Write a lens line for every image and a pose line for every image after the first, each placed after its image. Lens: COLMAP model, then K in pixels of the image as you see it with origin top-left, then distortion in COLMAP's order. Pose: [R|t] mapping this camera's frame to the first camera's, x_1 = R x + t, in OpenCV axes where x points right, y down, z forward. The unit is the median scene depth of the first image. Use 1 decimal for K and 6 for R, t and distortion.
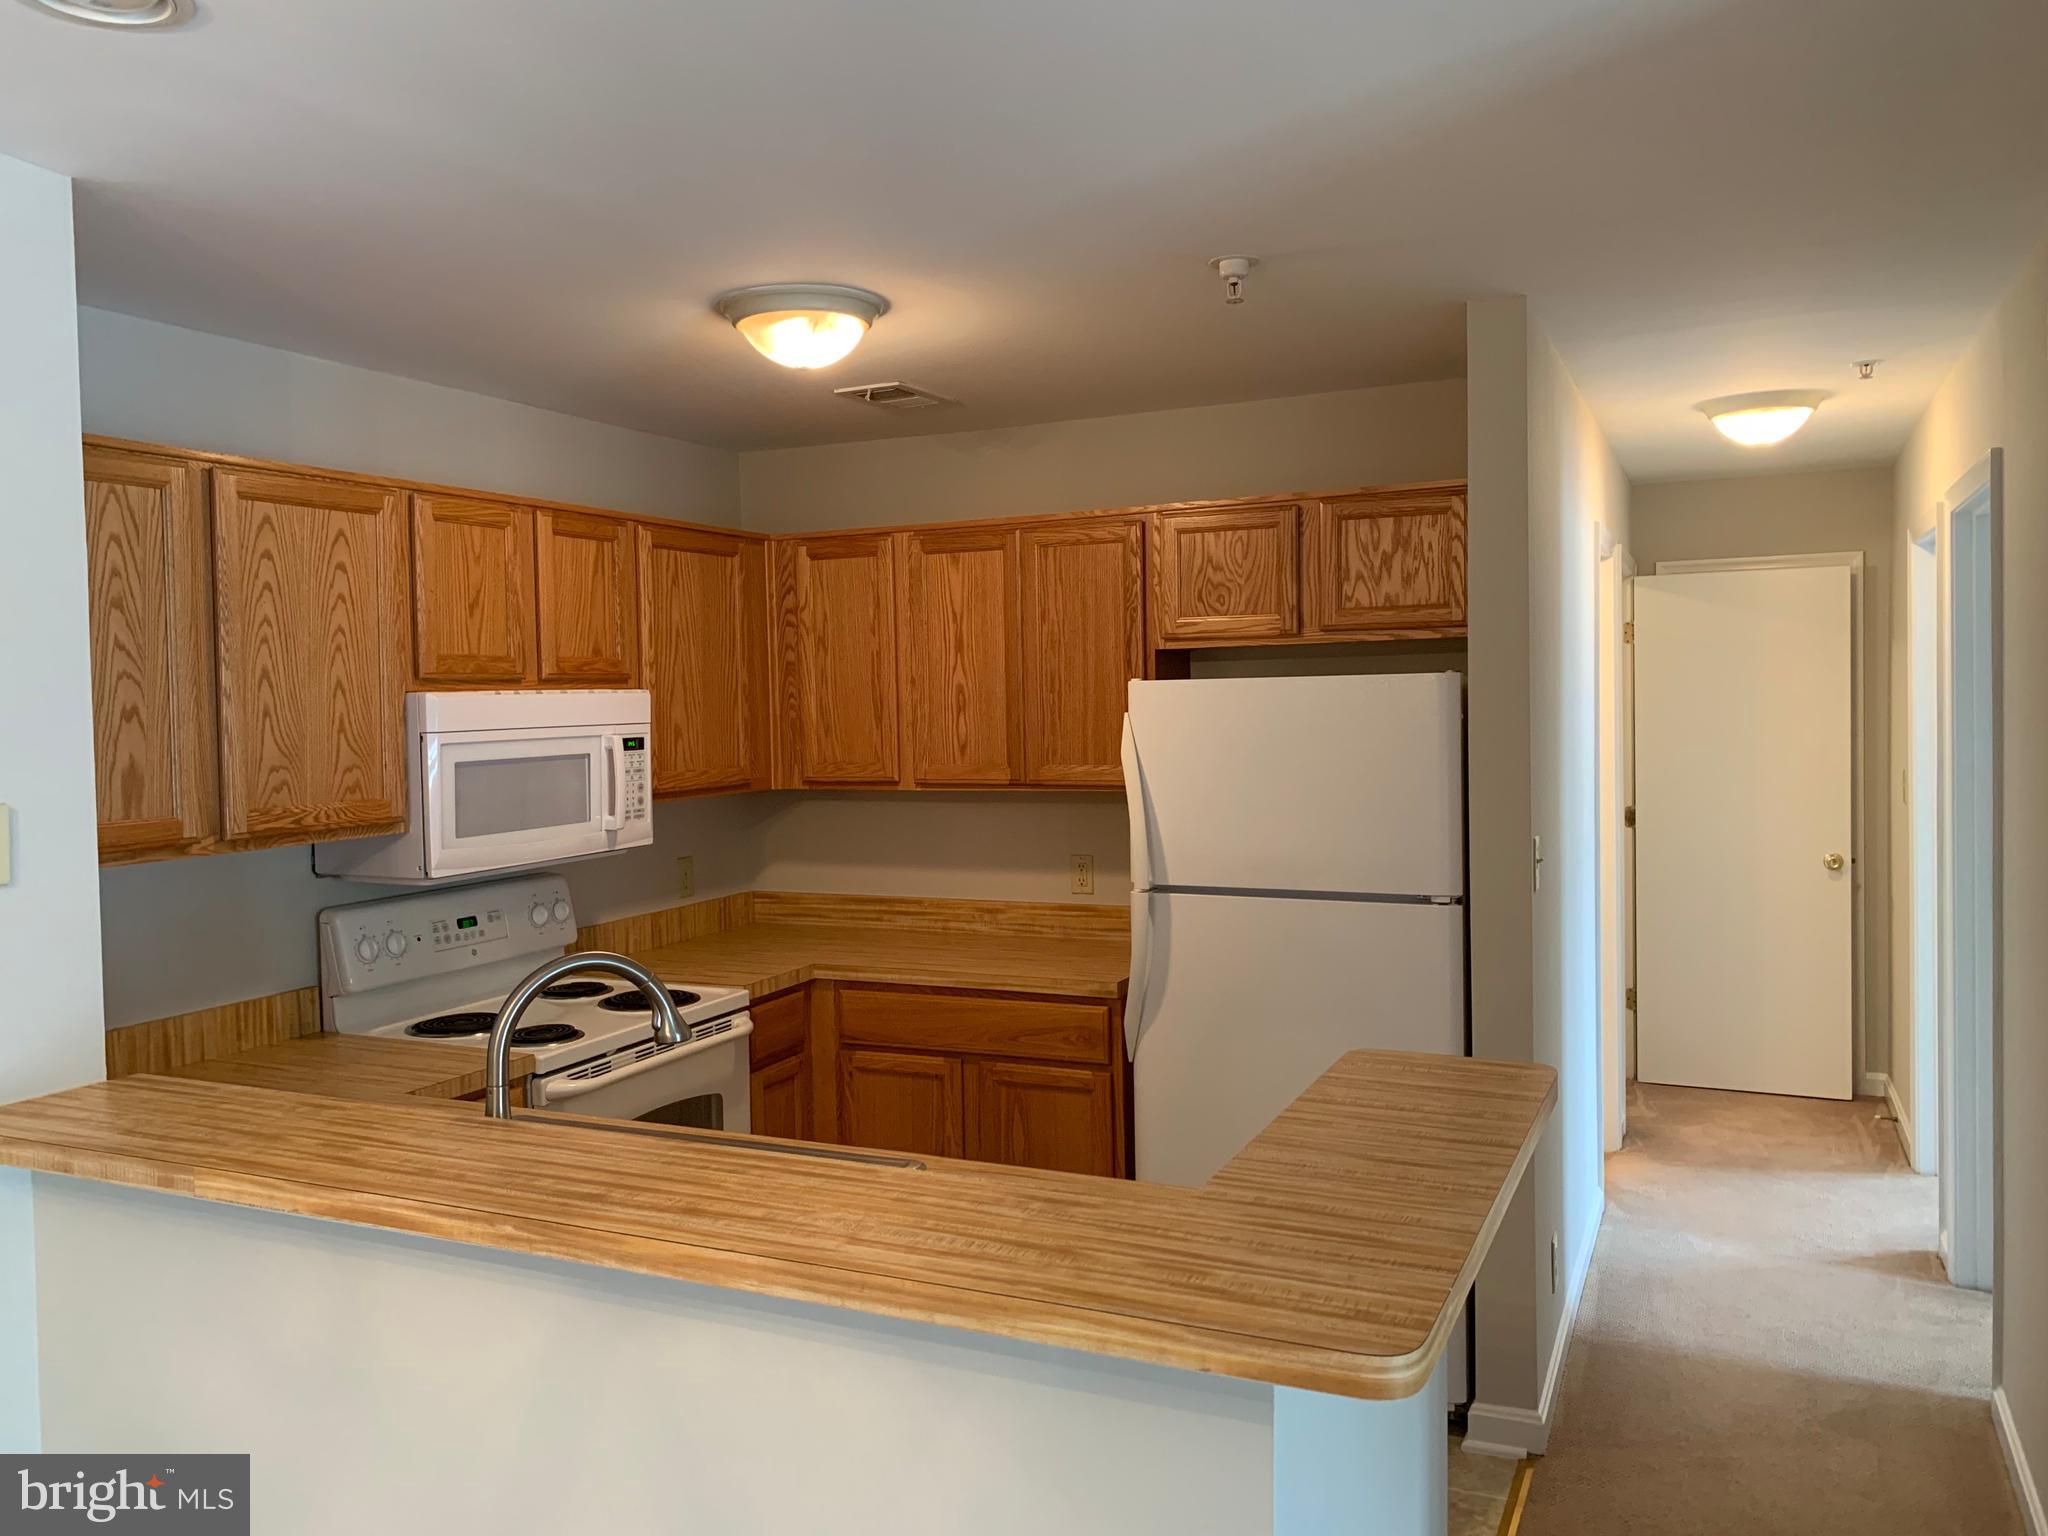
lens RADIAL K [[1565.1, 0, 1009.8], [0, 1565.1, 768.9], [0, 0, 1]] dist [0.049932, -0.063763]
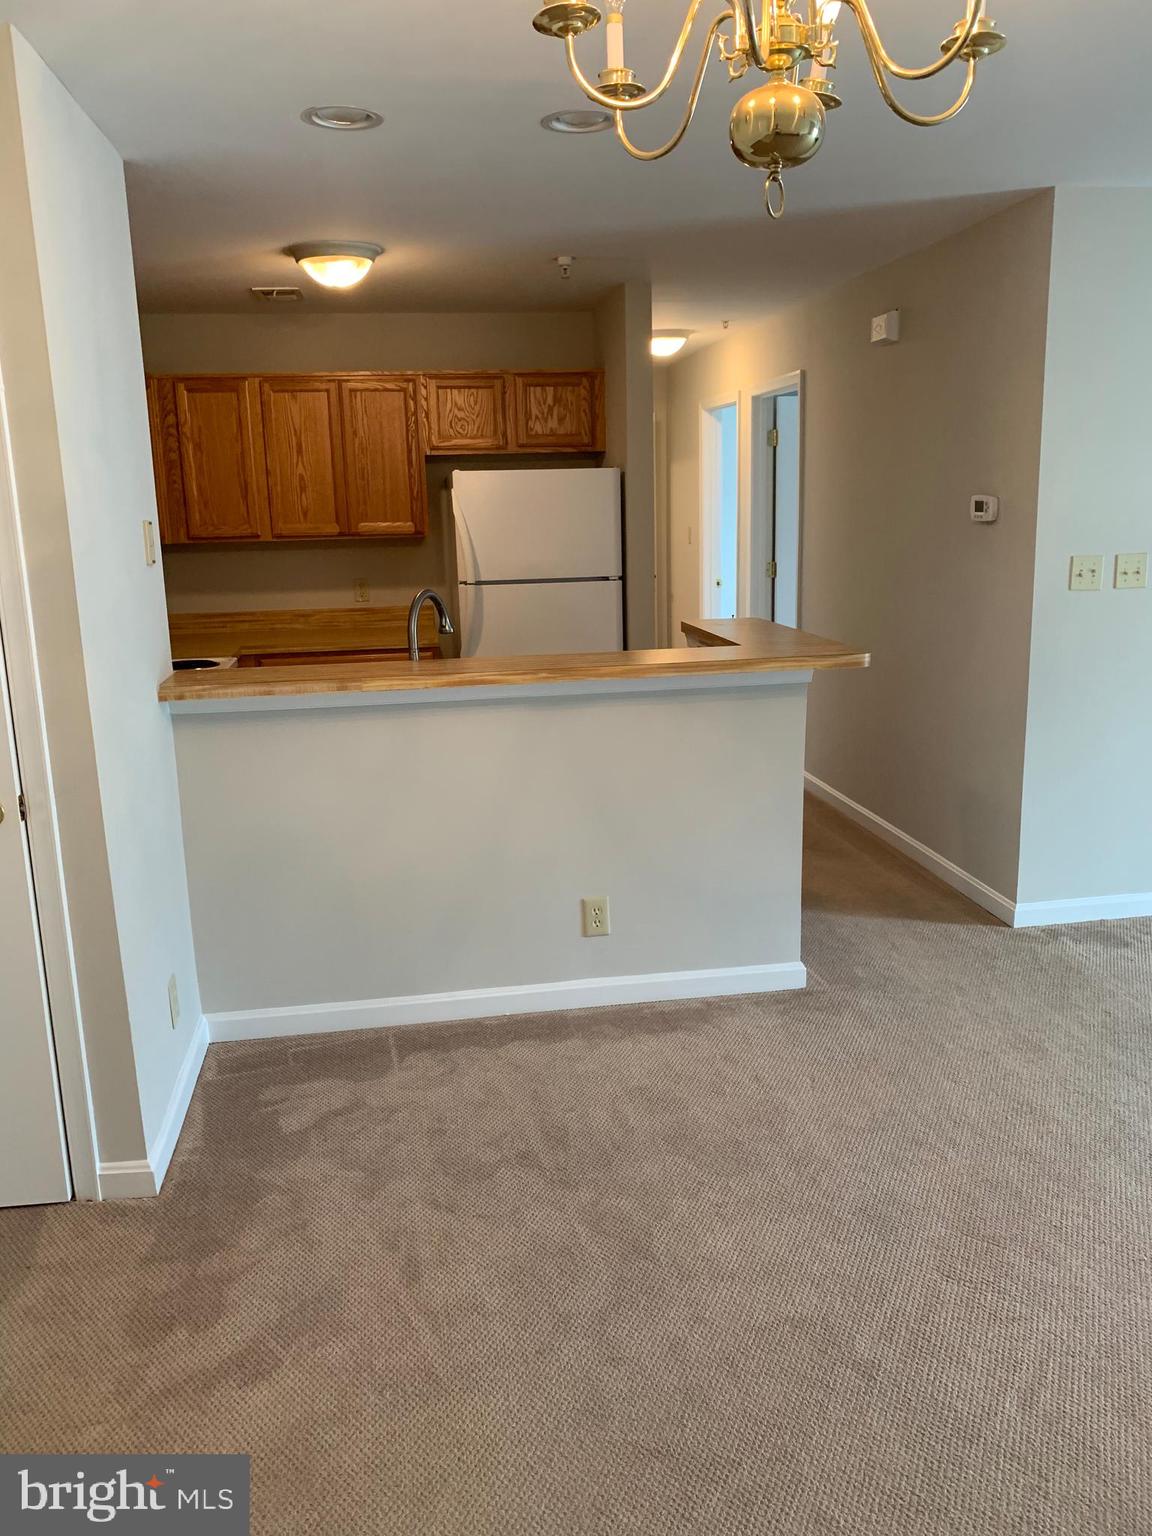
lens RADIAL K [[1173.8, 0, 595.6], [0, 1173.8, 748.8], [0, 0, 1]] dist [0.049932, -0.063763]
pose [[0.823739, -0.121798, 0.553731, -0.571086], [0.035208, 0.985757, 0.164450, 0.042907], [-0.565874, -0.115968, 0.816295, -0.268481]]
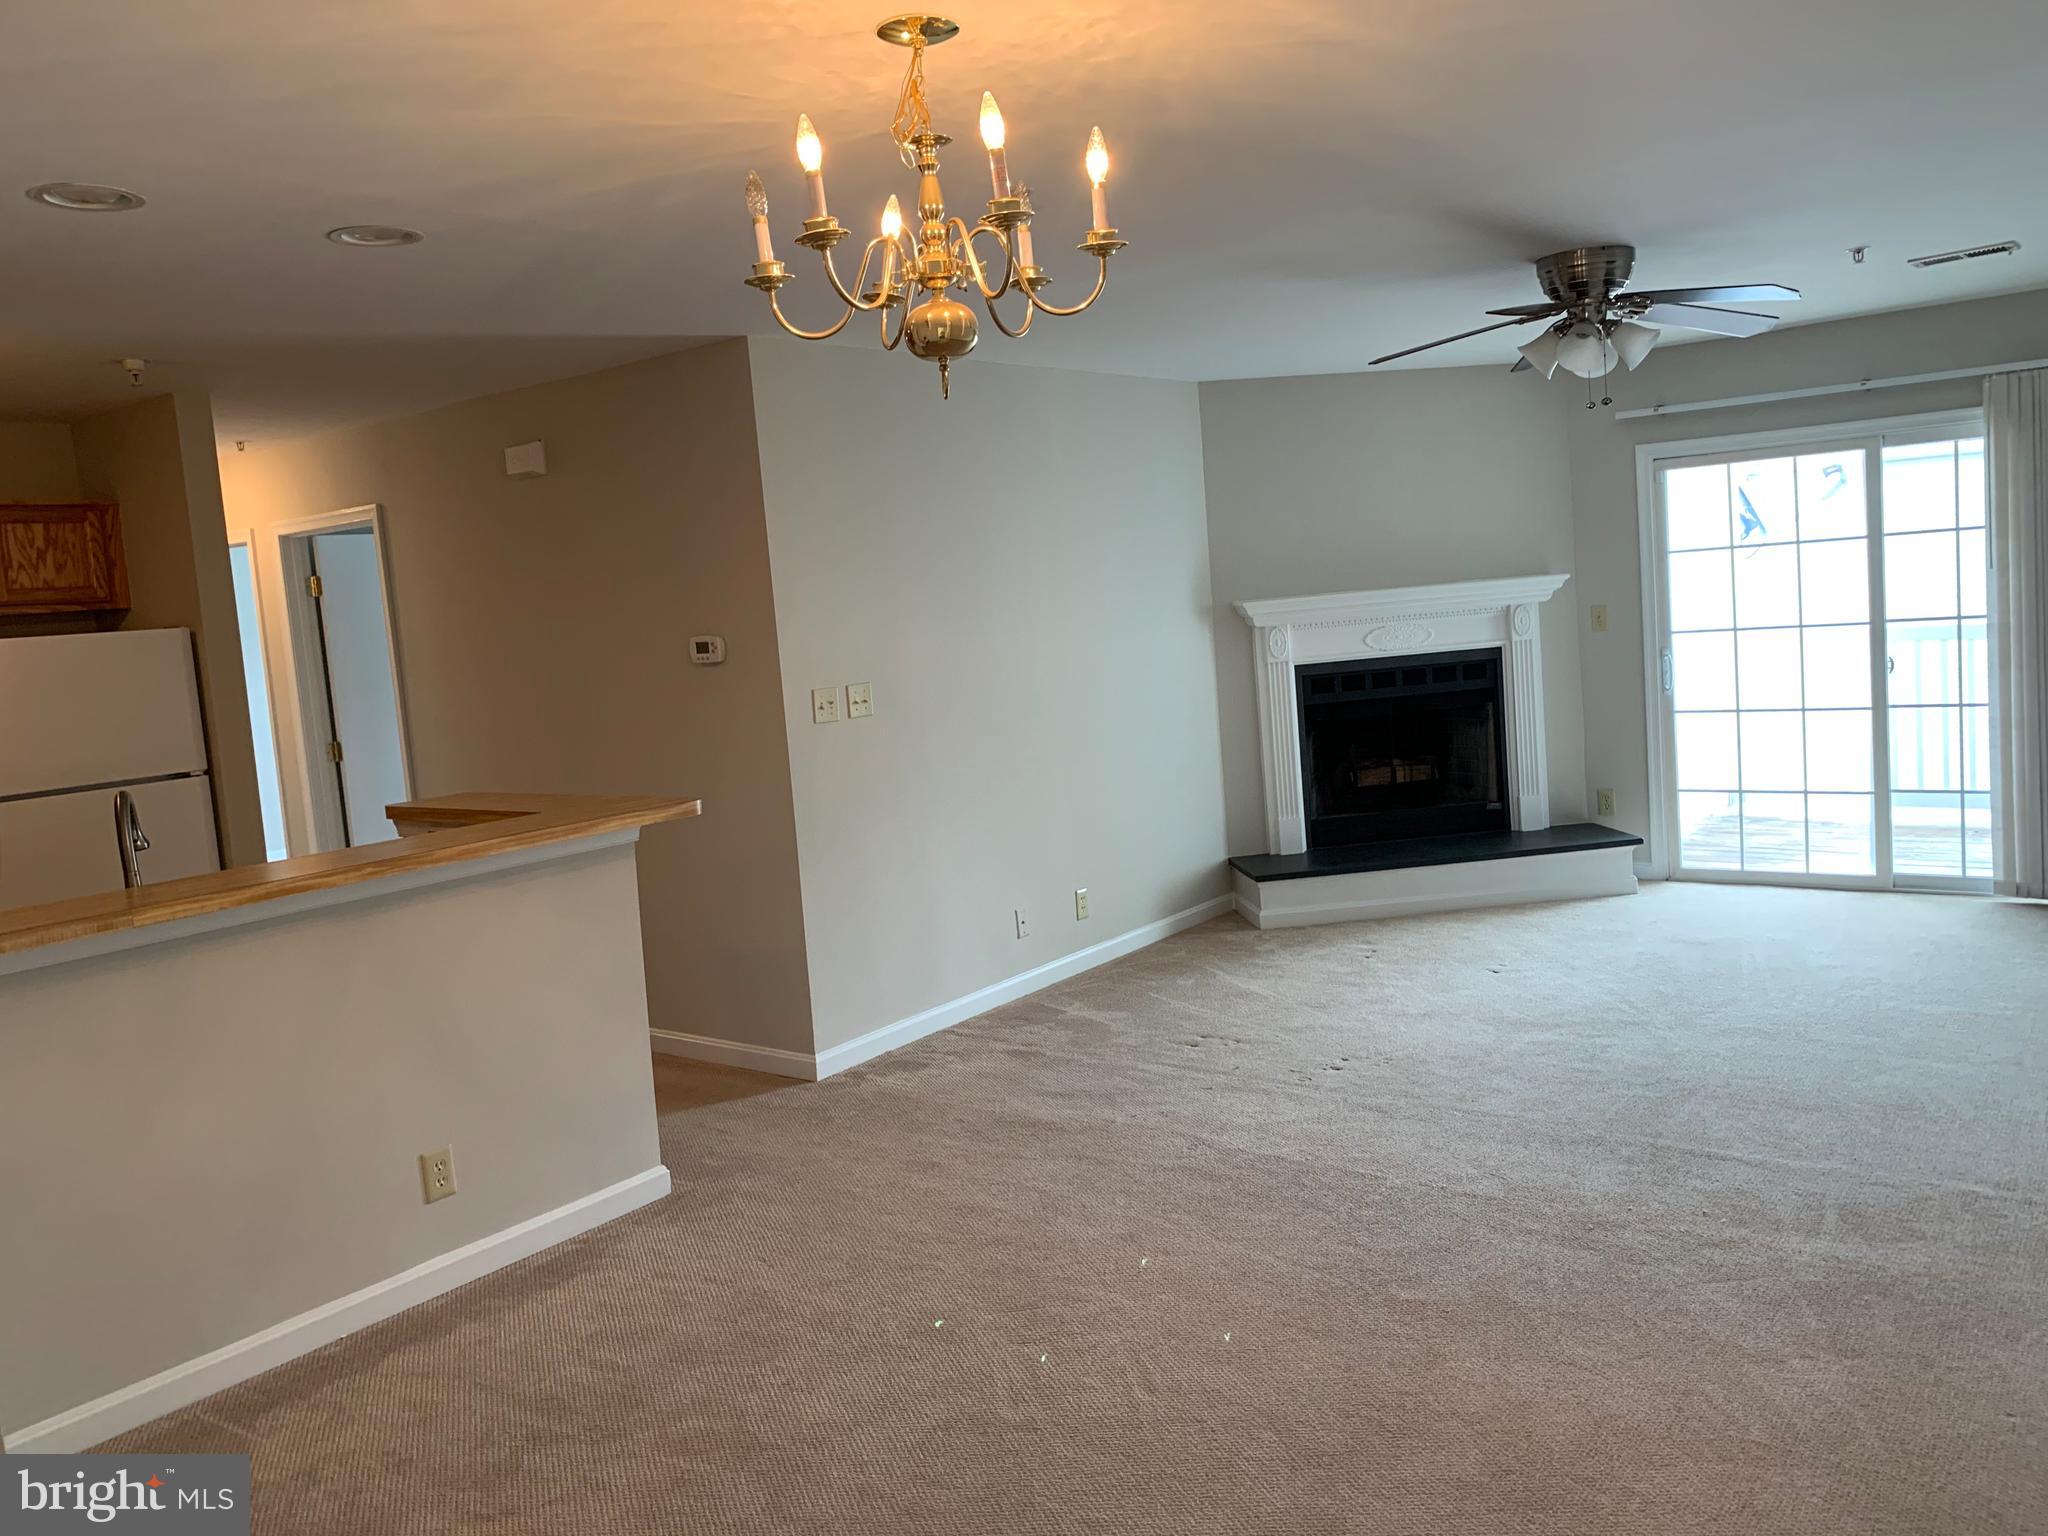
lens RADIAL K [[1565.1, 0, 1019.4], [0, 1565.1, 743.2], [0, 0, 1]] dist [0.049932, -0.063763]
pose [[0.223037, -0.090501, 0.970600, -0.923477], [0.116027, 0.991068, 0.065748, 0.038998], [-0.967880, 0.097951, 0.231546, -0.129653]]
